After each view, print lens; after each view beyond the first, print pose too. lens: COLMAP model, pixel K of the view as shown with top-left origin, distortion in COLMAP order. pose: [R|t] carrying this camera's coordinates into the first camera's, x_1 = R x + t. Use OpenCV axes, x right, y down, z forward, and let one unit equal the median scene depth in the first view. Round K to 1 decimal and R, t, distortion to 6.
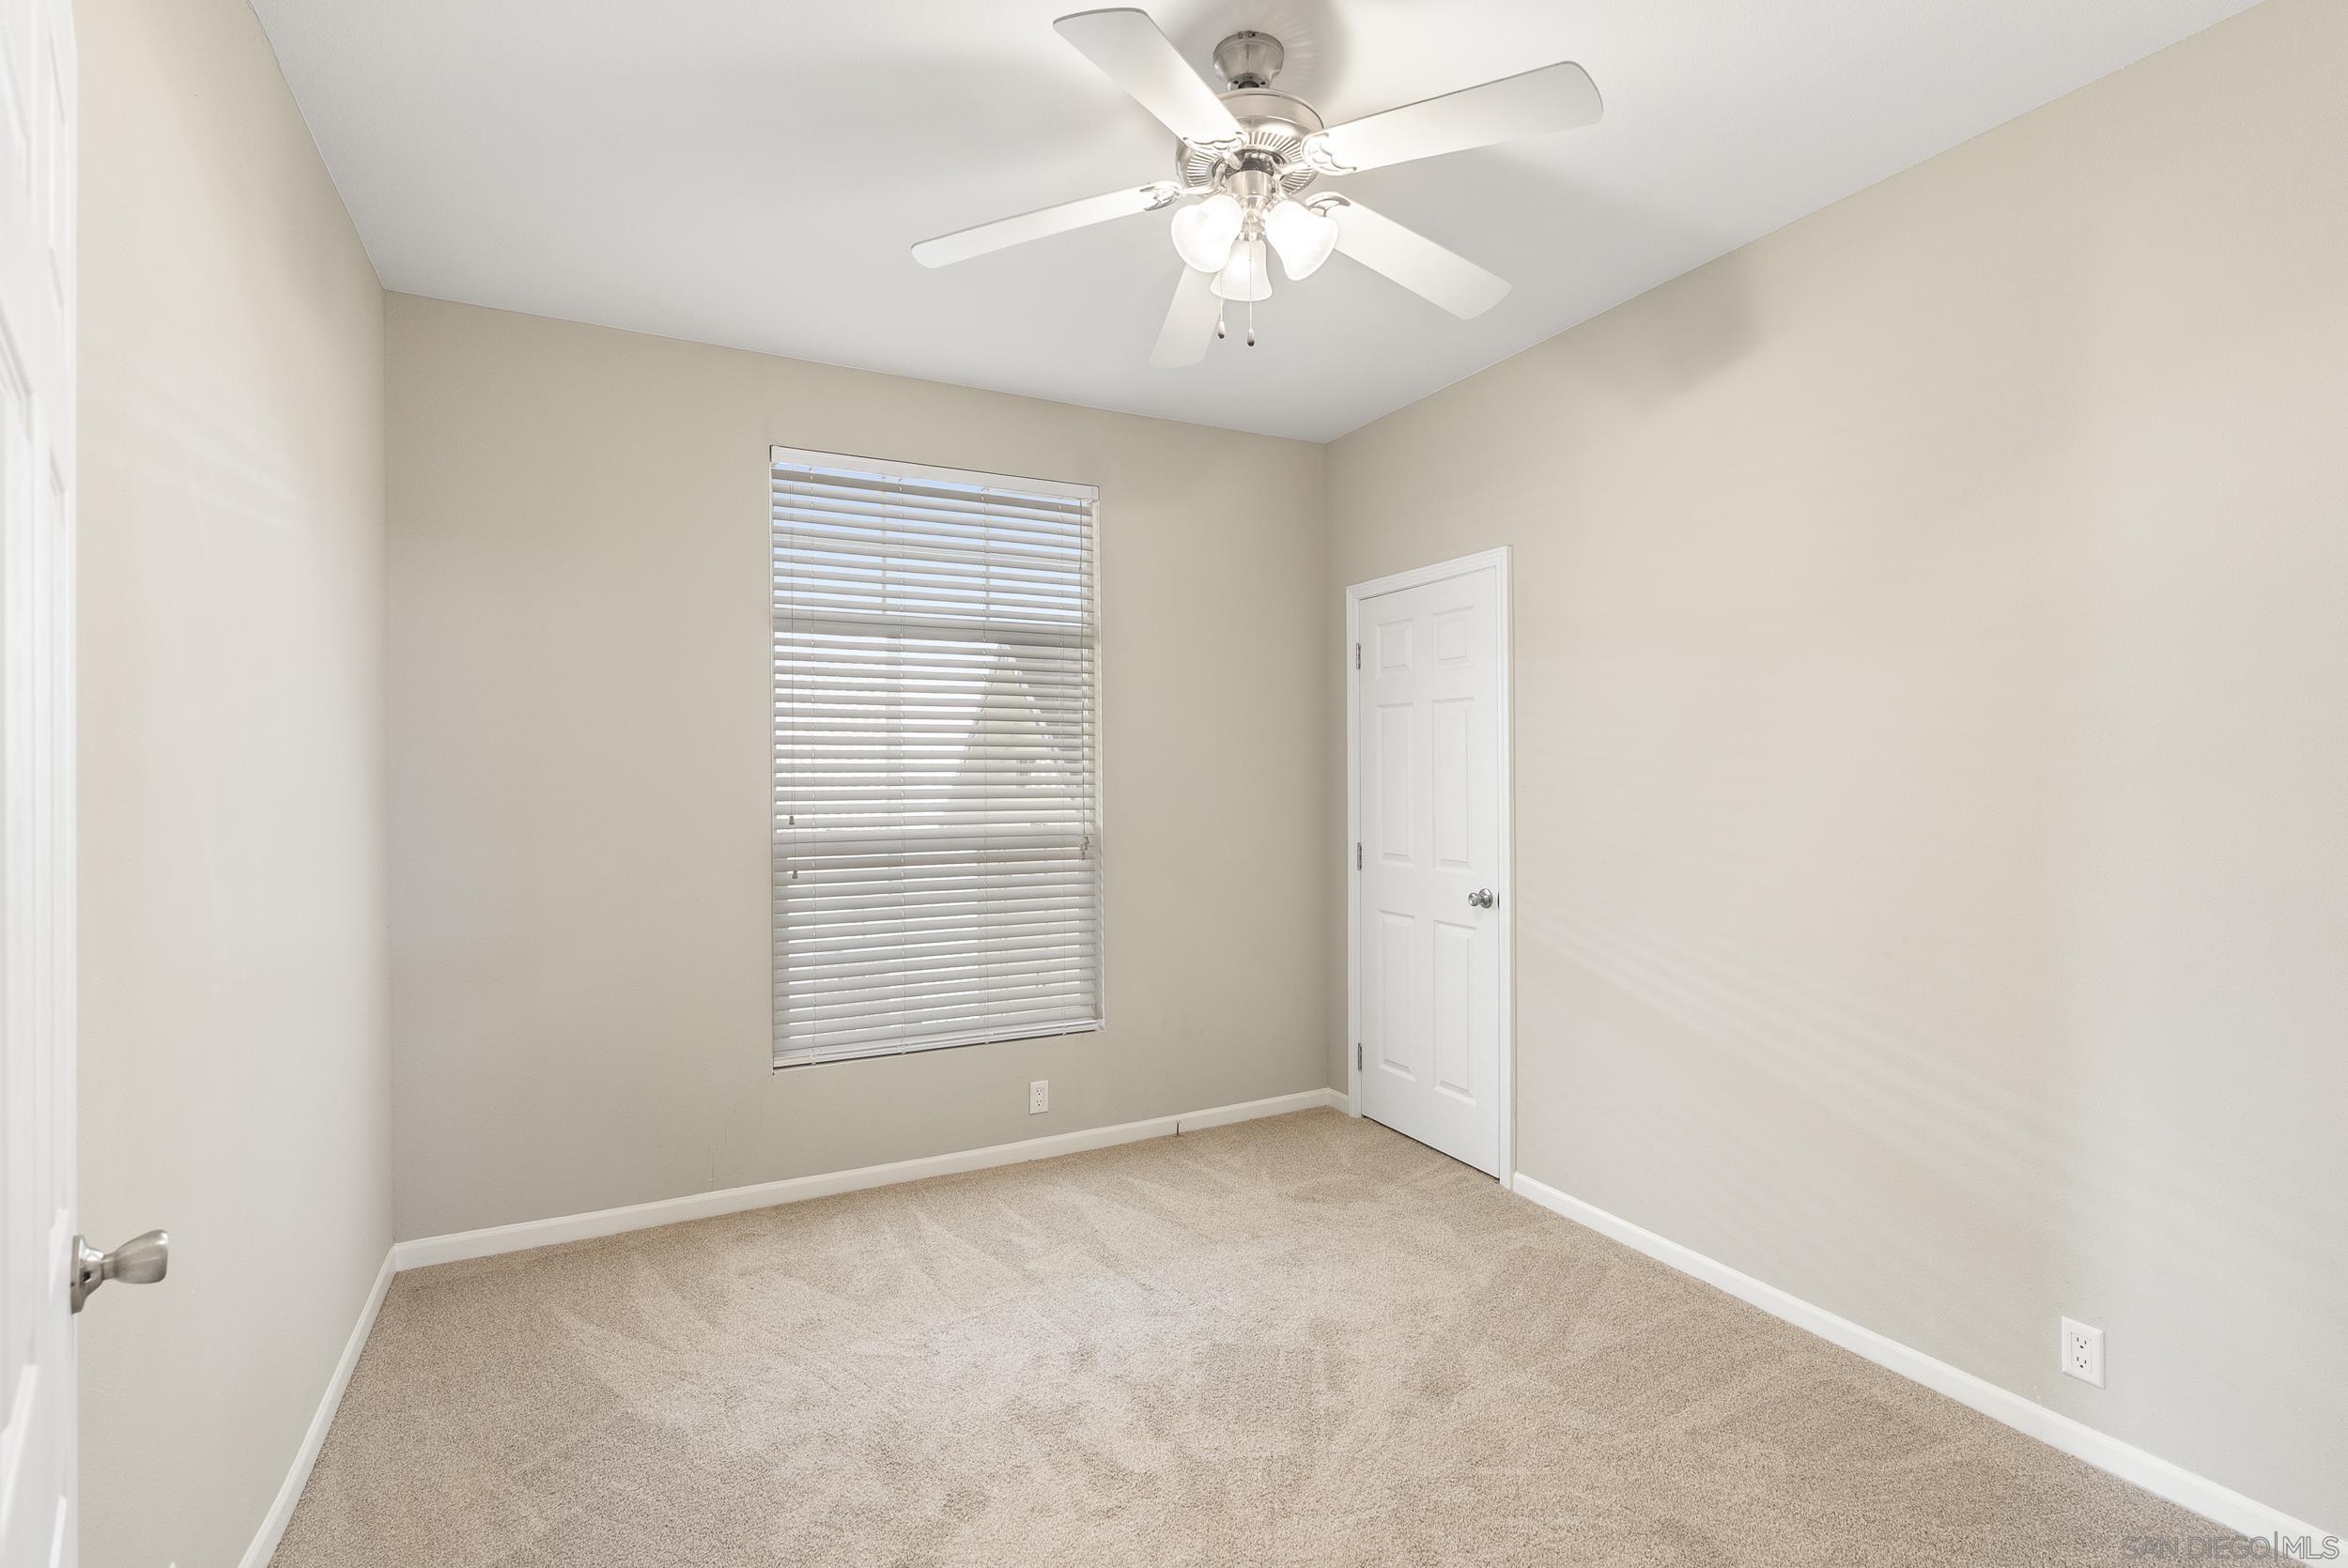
lens RADIAL K [[1065.4, 0, 1161.8], [0, 1065.4, 782.6], [0, 0, 1]] dist [-0.013282, 0.005288]
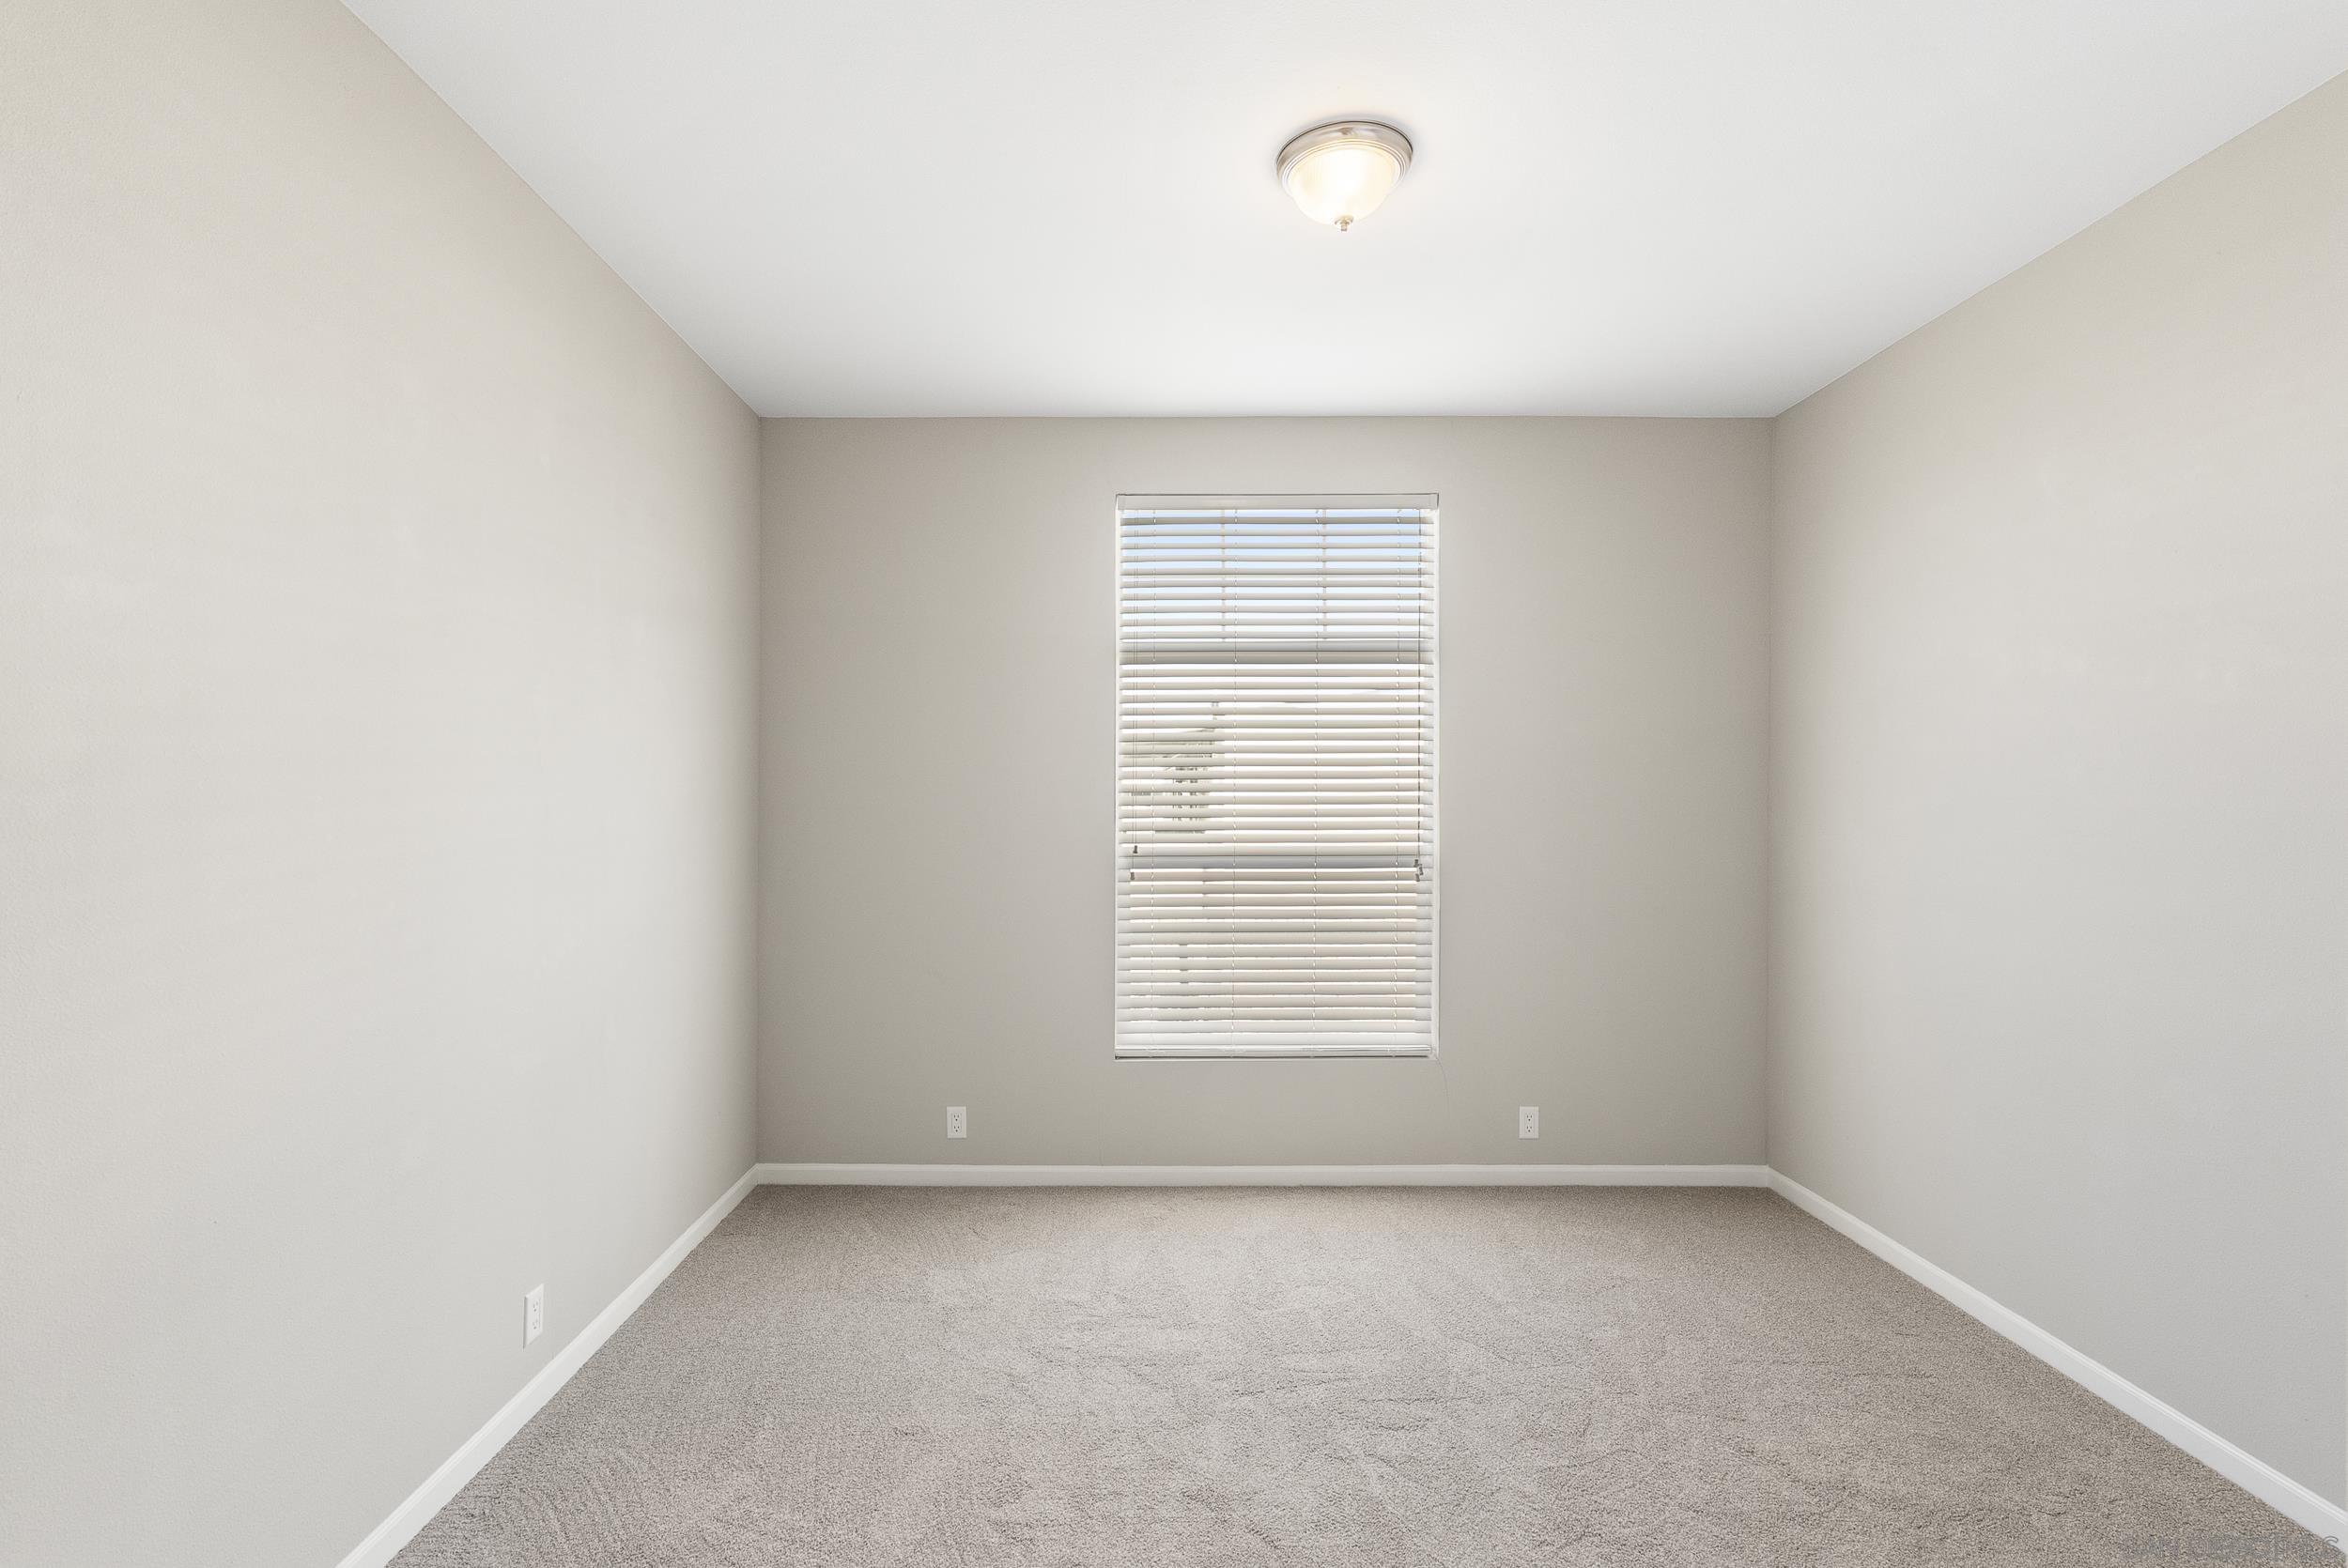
lens RADIAL K [[1013.9, 0, 1169.8], [0, 1013.9, 788.3], [0, 0, 1]] dist [0.017269, 0.000112]
pose [[0.881991, -0.003007, -0.471257, 0.165524], [-0.002661, 0.999932, -0.011359, -0.001171], [0.471260, 0.011273, 0.881923, 0.086145]]
